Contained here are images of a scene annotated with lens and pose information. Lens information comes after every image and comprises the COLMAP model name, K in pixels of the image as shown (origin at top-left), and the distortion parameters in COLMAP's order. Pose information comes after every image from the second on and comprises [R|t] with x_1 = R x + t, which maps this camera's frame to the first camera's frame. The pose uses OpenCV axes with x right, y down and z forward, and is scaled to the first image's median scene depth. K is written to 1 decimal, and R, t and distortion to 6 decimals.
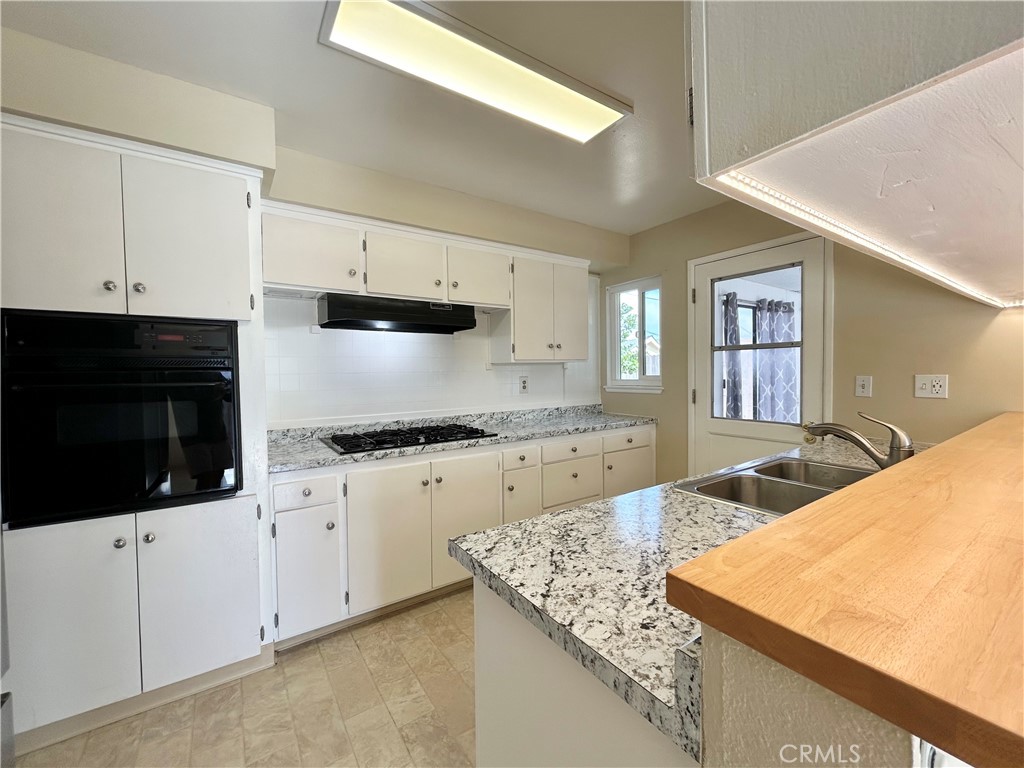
lens RADIAL K [[414.1, 0, 513.9], [0, 414.1, 387.6], [0, 0, 1]] dist [-0.001487, 0.000095]
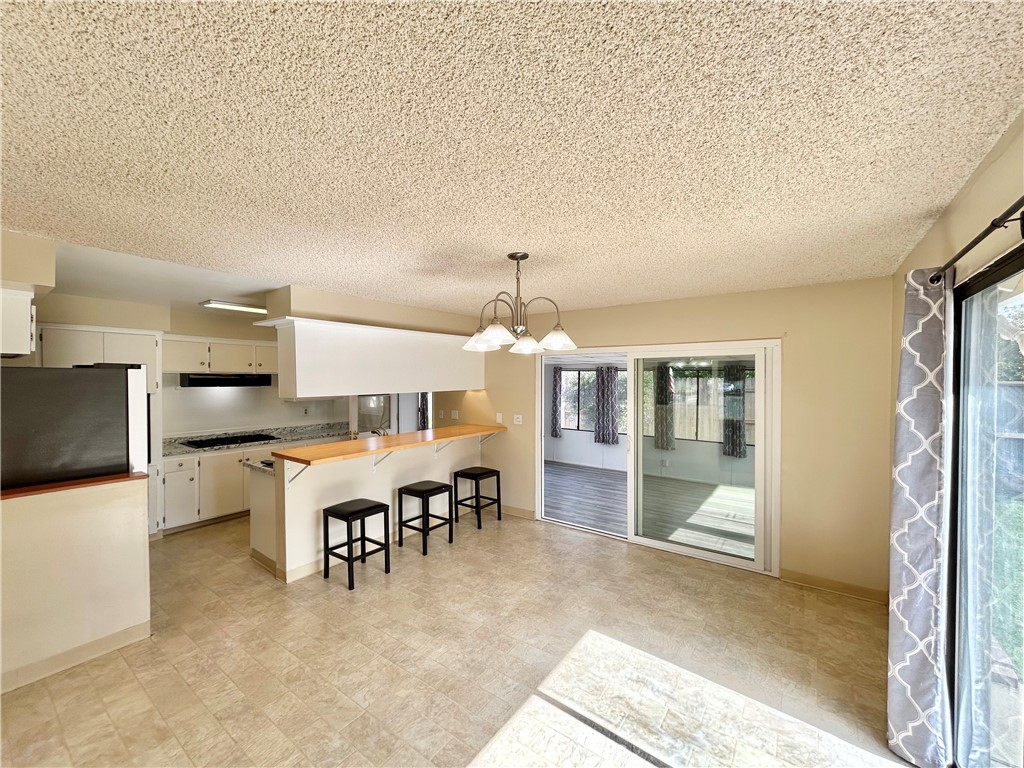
lens RADIAL K [[414.1, 0, 509.4], [0, 414.1, 386.1], [0, 0, 1]] dist [-0.001487, 0.000095]
pose [[0.944643, 0.009030, 0.327976, 0.342464], [-0.001518, 0.999731, -0.023154, -0.098179], [-0.328097, 0.021374, 0.944402, -1.292134]]
